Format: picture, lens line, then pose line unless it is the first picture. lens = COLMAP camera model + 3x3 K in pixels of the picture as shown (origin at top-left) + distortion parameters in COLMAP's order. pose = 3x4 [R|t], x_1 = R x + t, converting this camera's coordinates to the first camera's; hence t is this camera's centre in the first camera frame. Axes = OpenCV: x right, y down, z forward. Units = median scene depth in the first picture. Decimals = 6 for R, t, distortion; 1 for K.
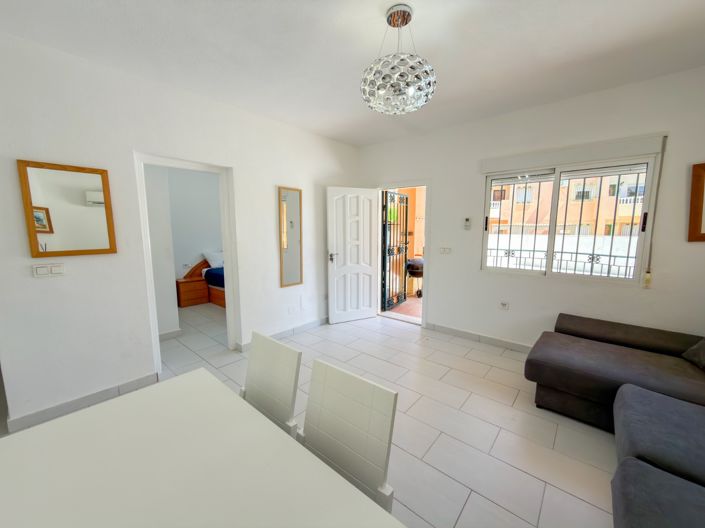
lens RADIAL K [[281.9, 0, 352.5], [0, 281.9, 264.0], [0, 0, 1]] dist [0.000310, 0.000126]
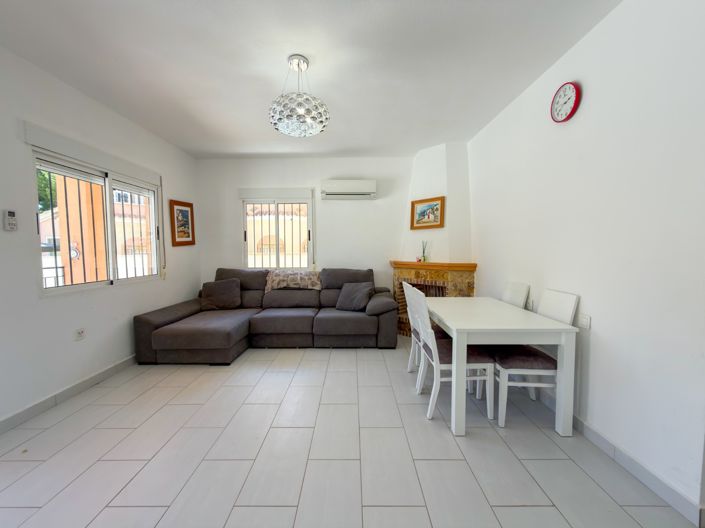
lens RADIAL K [[281.9, 0, 352.5], [0, 281.9, 264.0], [0, 0, 1]] dist [0.000310, 0.000126]
pose [[-0.652286, -0.037565, 0.757041, -0.628902], [0.099984, 0.985779, 0.135064, -0.084793], [-0.751350, 0.163792, -0.639254, 1.127299]]
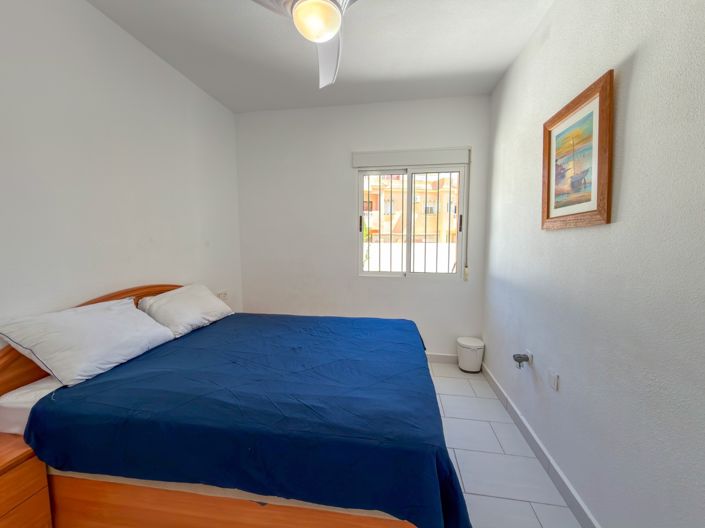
lens RADIAL K [[281.9, 0, 352.5], [0, 281.9, 264.0], [0, 0, 1]] dist [0.000310, 0.000126]
pose [[-0.533448, -0.070900, 0.842856, 0.126141], [0.101668, 0.983881, 0.147110, -0.096631], [-0.839701, 0.164167, -0.517641, 1.144839]]
